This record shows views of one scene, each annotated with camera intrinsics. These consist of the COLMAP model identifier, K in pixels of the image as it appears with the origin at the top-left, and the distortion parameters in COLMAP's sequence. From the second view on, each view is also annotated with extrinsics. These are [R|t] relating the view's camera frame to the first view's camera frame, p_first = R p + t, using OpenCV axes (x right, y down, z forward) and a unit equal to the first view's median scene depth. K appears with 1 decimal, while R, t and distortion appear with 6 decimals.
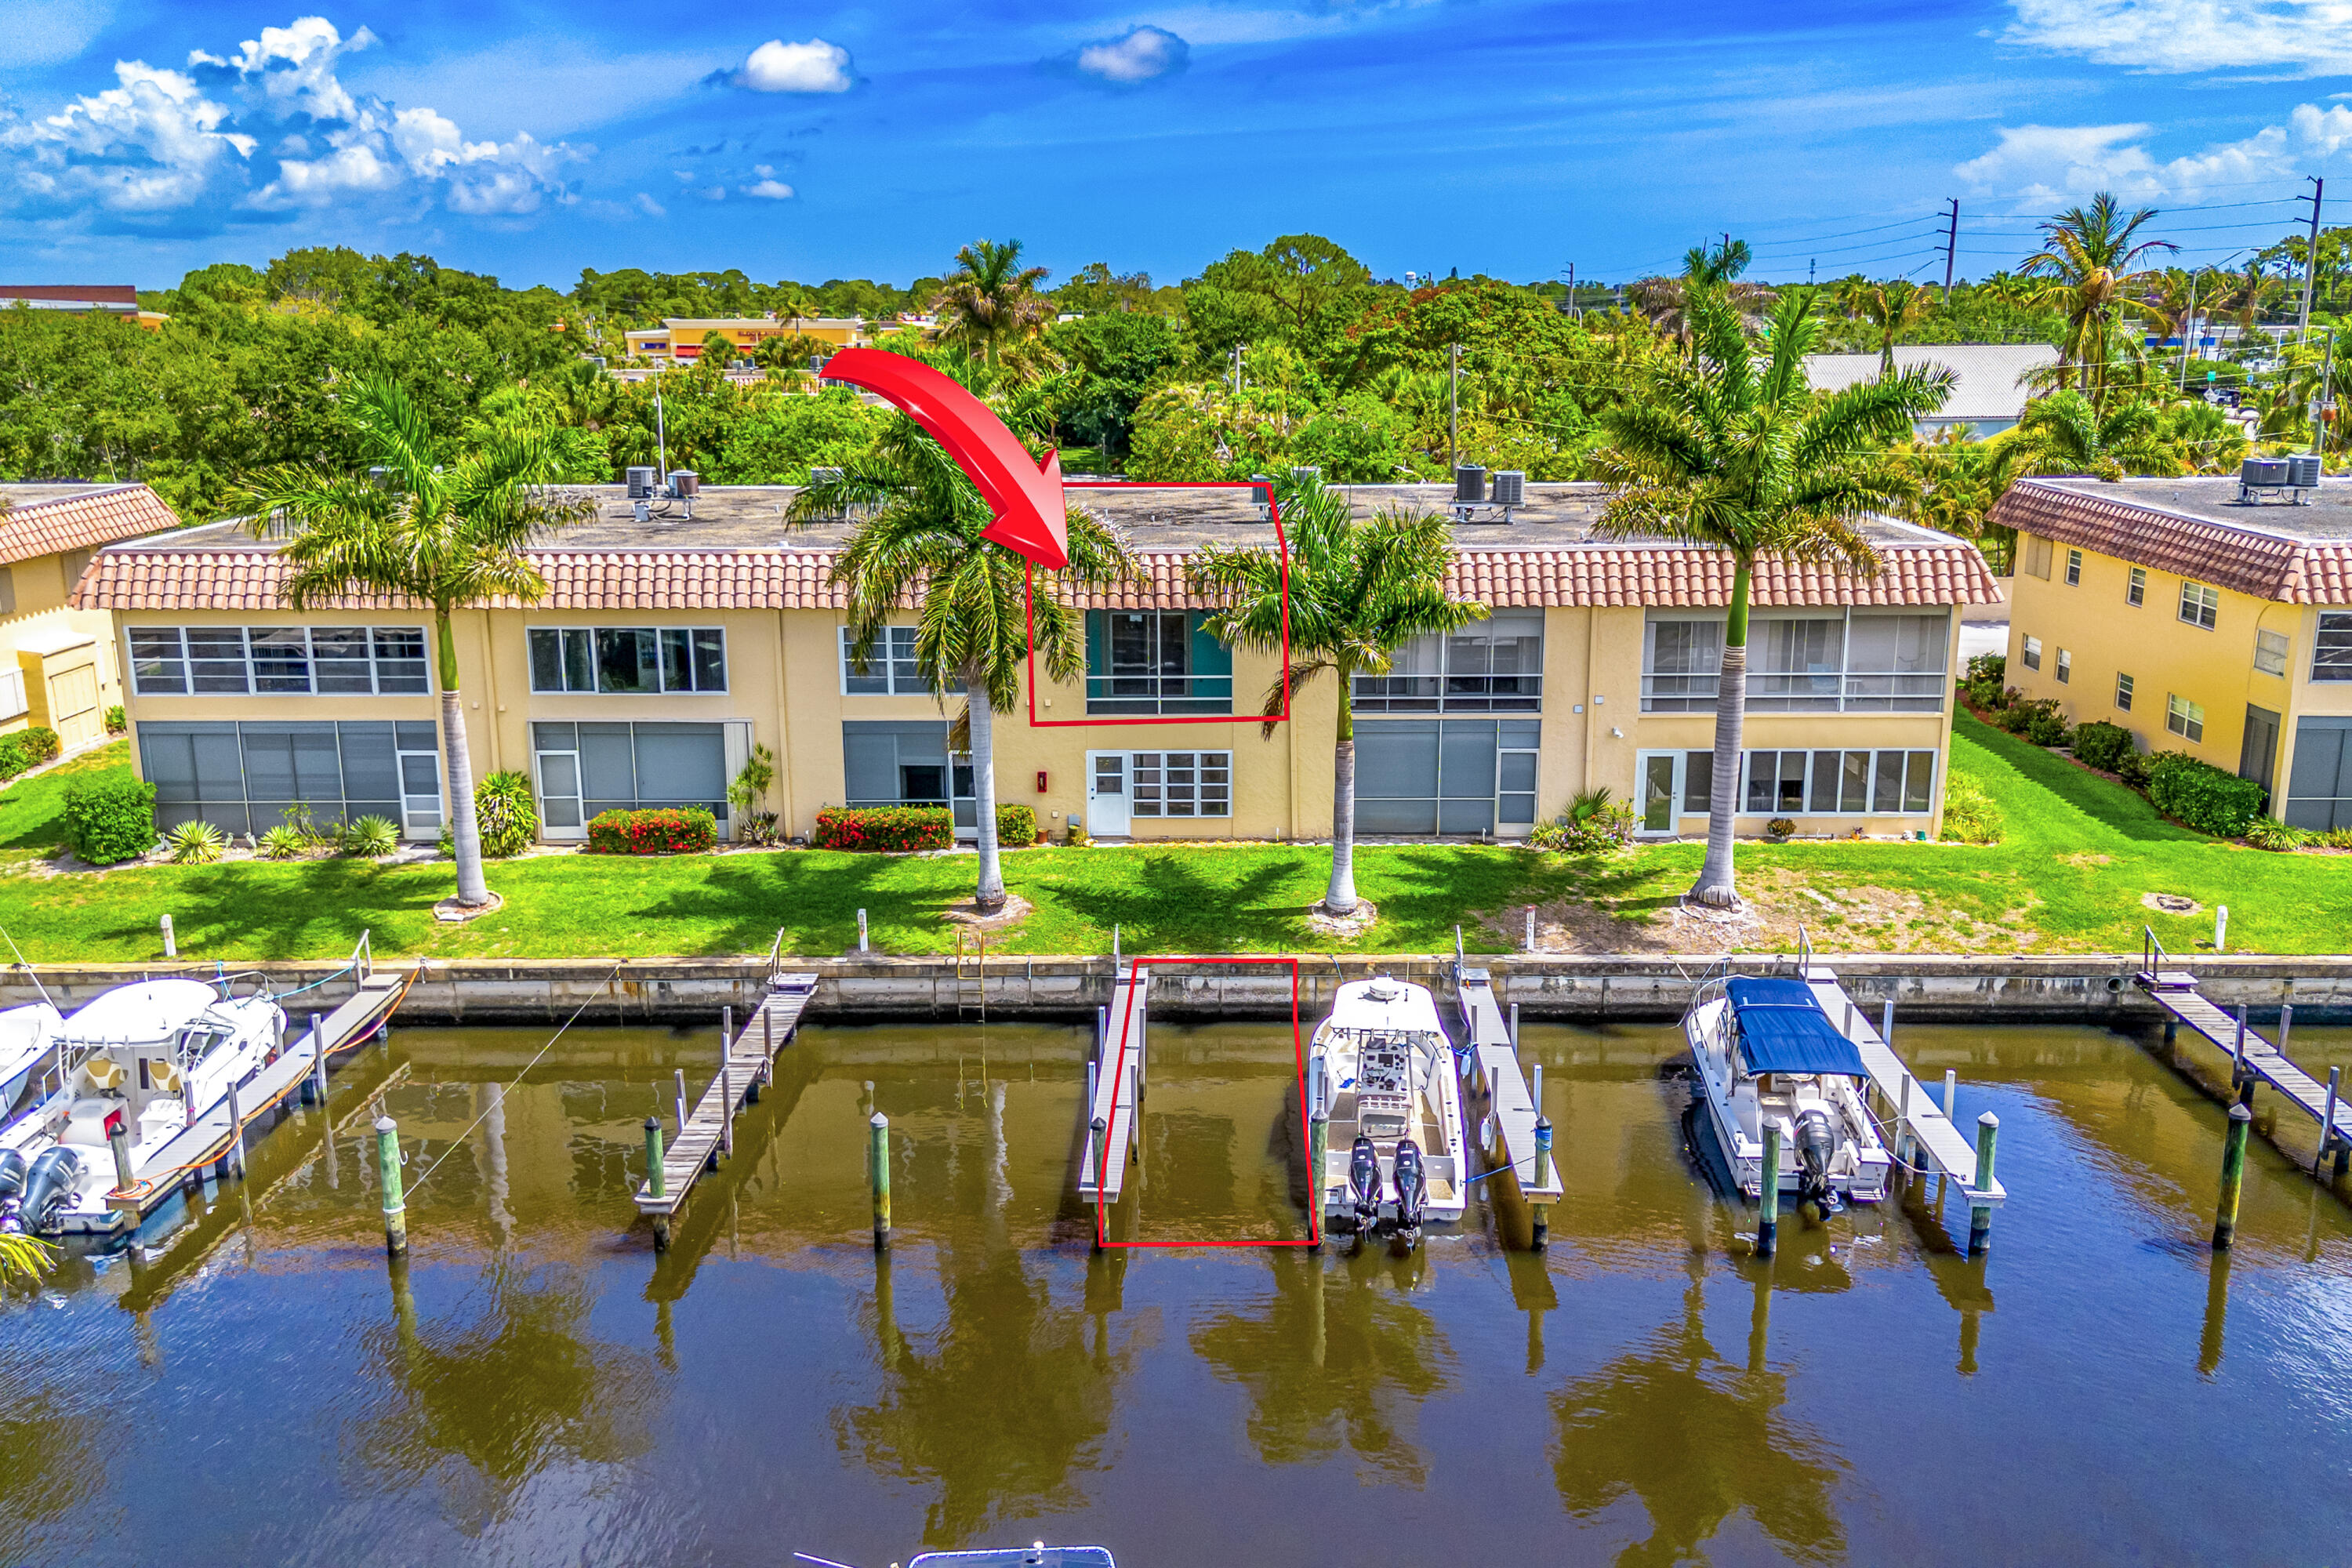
lens RADIAL K [[1863.4, 0, 1176.9], [0, 1863.4, 736.1], [0, 0, 1]] dist [0.074718, -0.000578]
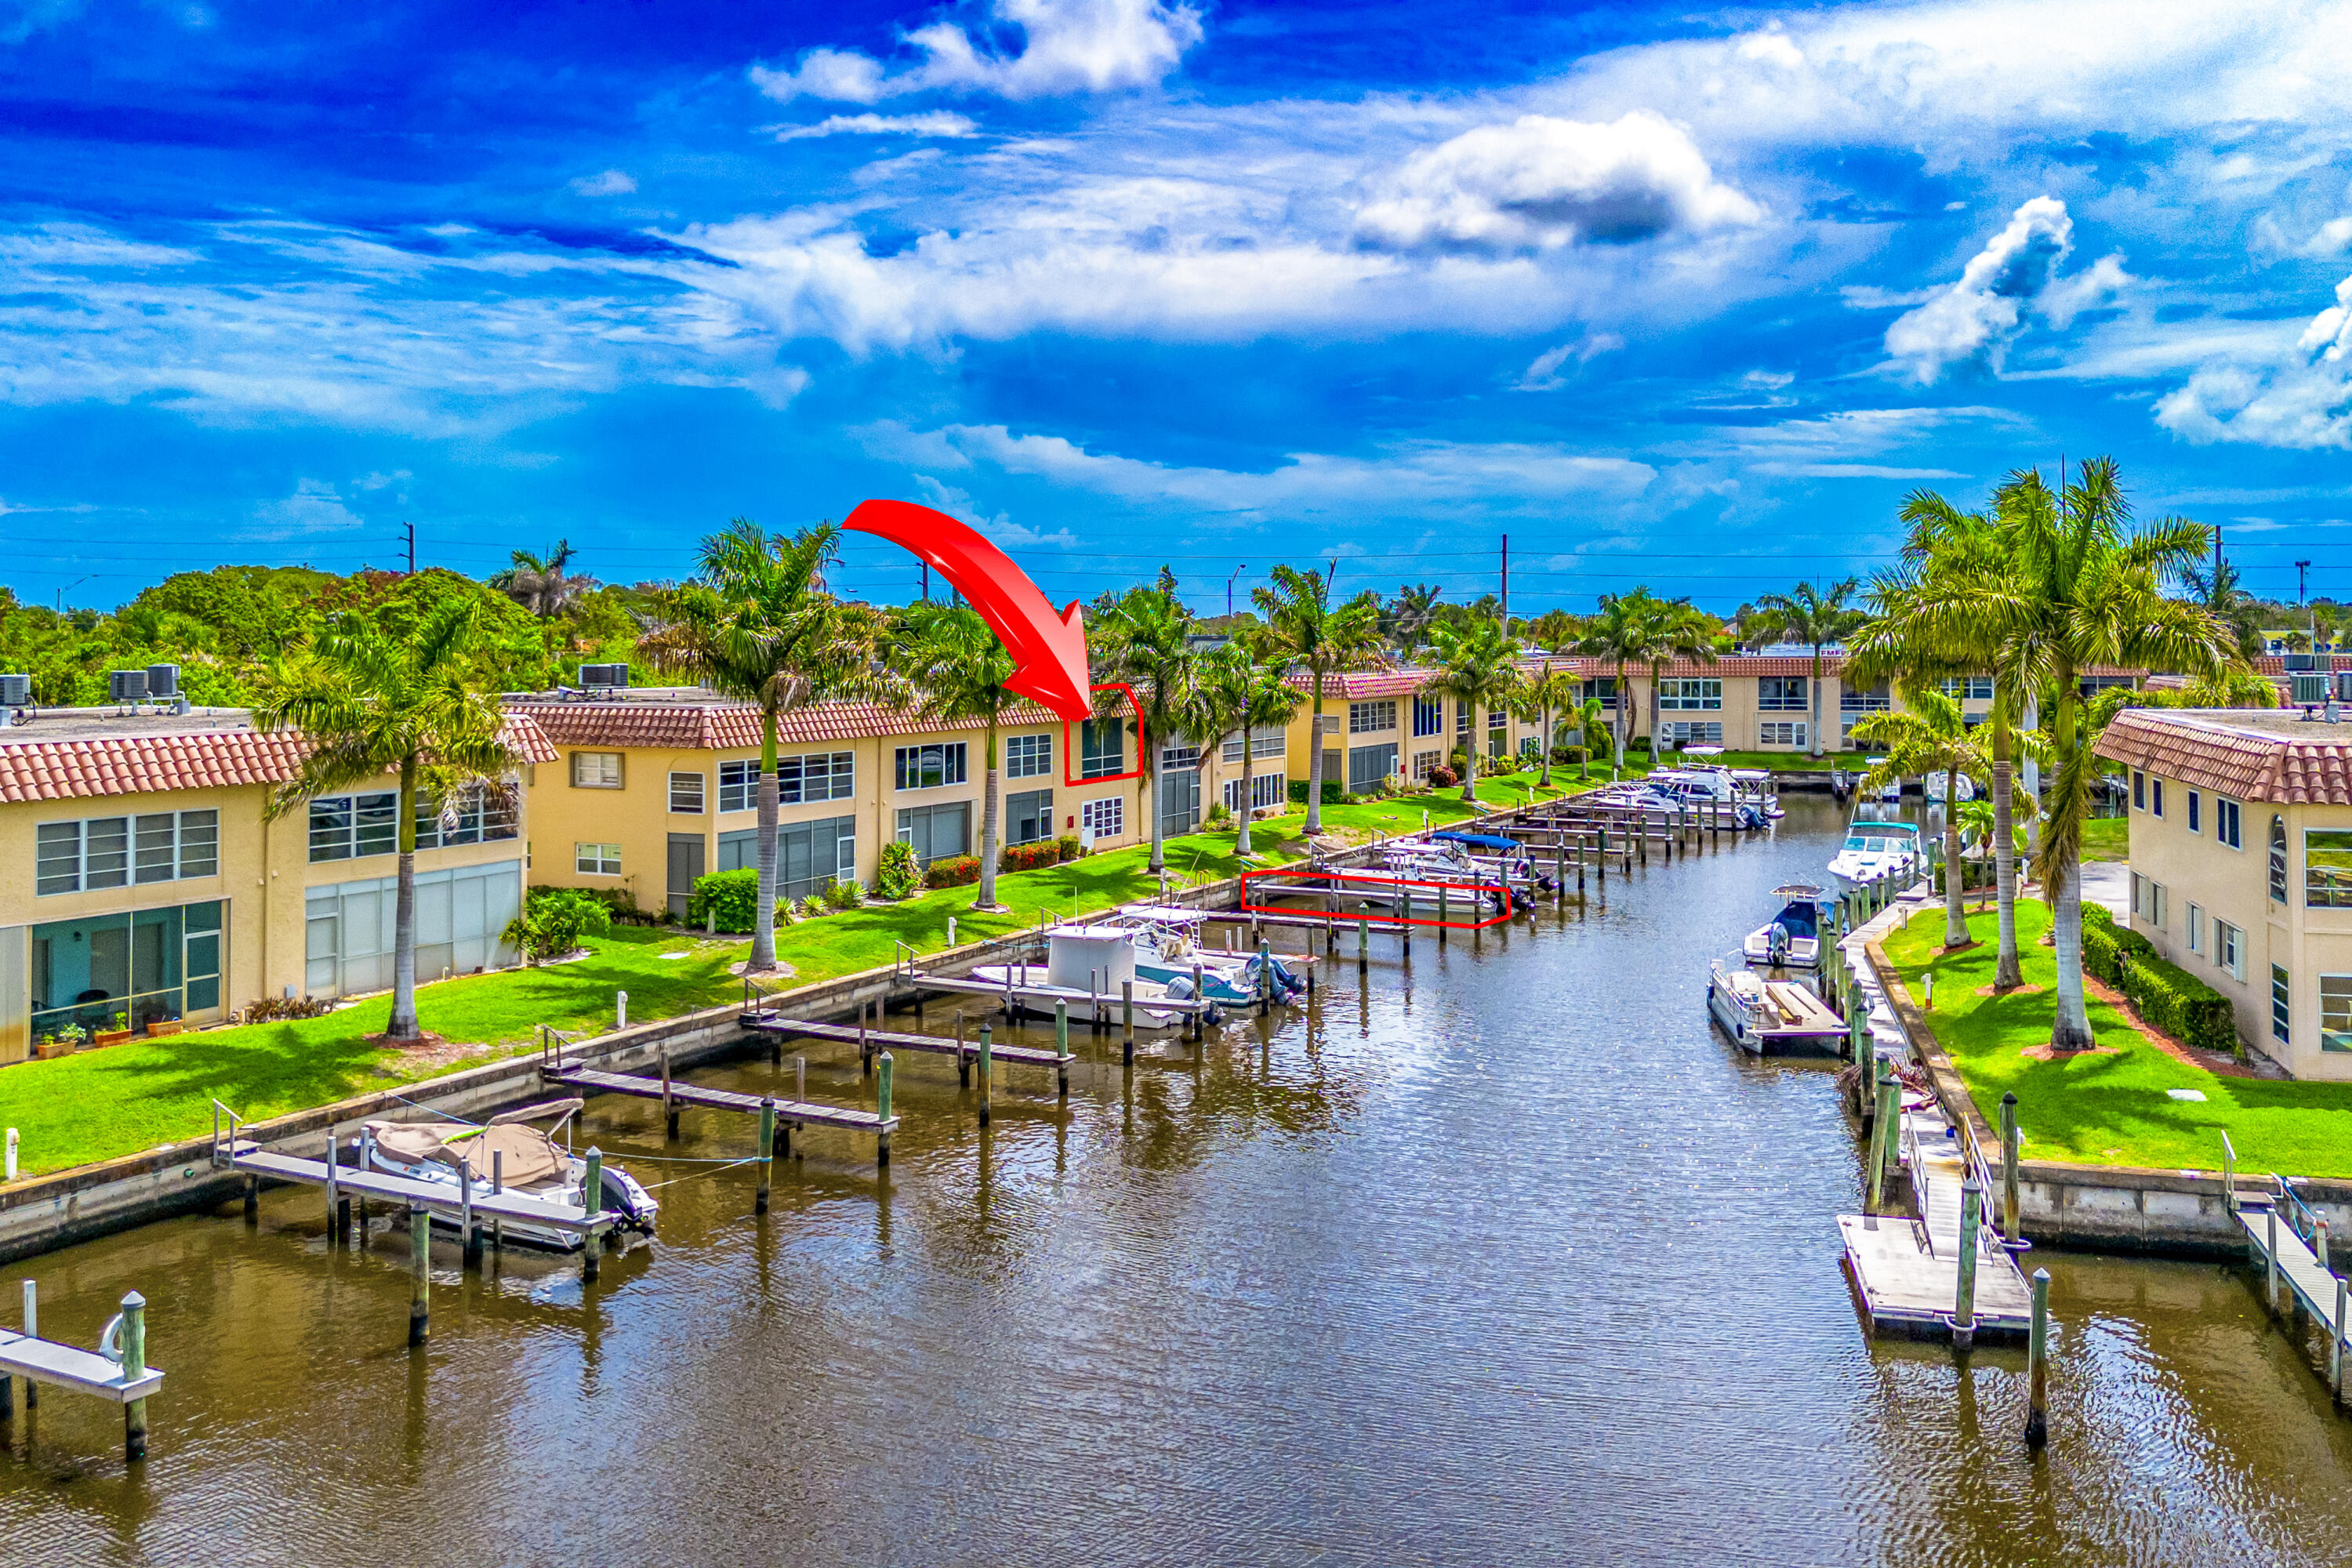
lens RADIAL K [[1989.8, 0, 1176.0], [0, 1989.8, 784.0], [0, 0, 1]] dist [0.083100, -0.101095]
pose [[0.471292, -0.066605, 0.879459, -1.645955], [0.137449, 0.990508, 0.001358, 0.000364], [-0.871201, 0.120241, 0.475973, 0.029910]]
